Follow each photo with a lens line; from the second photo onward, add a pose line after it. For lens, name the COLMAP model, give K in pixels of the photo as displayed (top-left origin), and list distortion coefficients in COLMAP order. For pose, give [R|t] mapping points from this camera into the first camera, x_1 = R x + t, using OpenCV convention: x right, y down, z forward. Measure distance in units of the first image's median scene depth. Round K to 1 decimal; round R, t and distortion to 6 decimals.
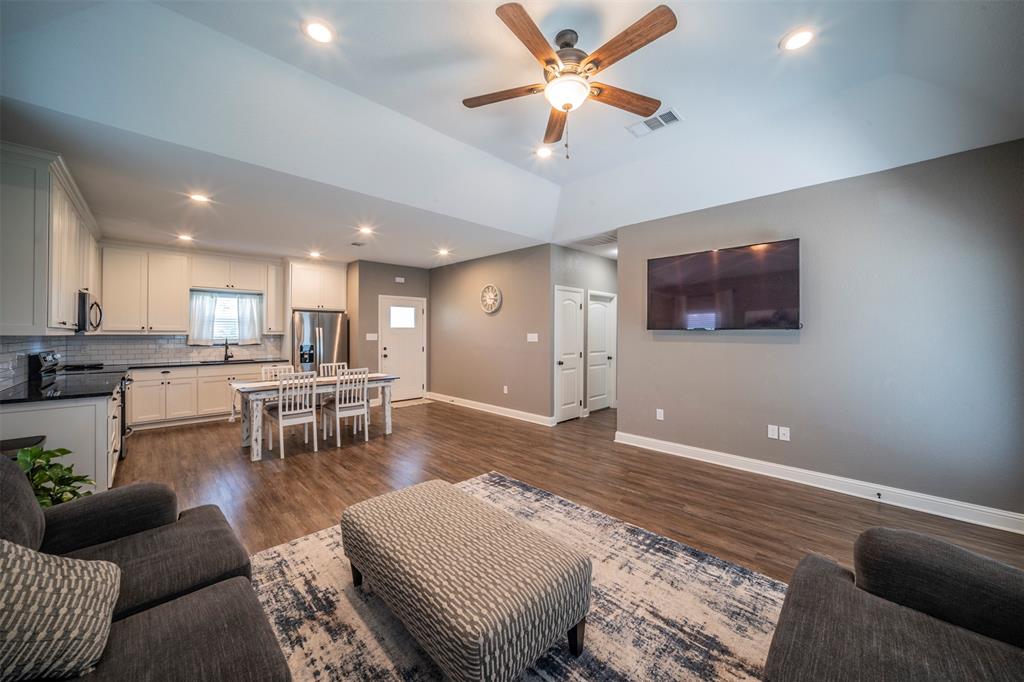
lens RADIAL K [[369.2, 0, 513.8], [0, 369.2, 330.6], [0, 0, 1]] dist [-0.011081, 0.000450]
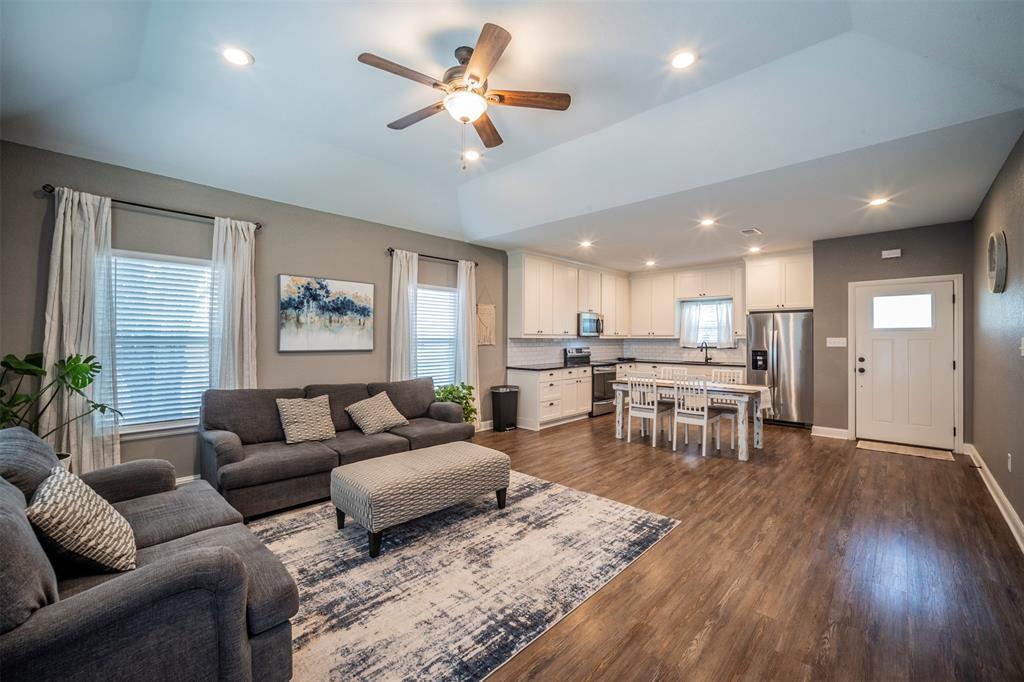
lens RADIAL K [[412.0, 0, 511.0], [0, 412.0, 341.5], [0, 0, 1]] dist [-0.020118, 0.004395]
pose [[0.015998, 0.008581, -0.999835, 0.708339], [0.006952, 0.999938, 0.008694, 0.007149], [0.999848, -0.007090, 0.015937, 0.601213]]
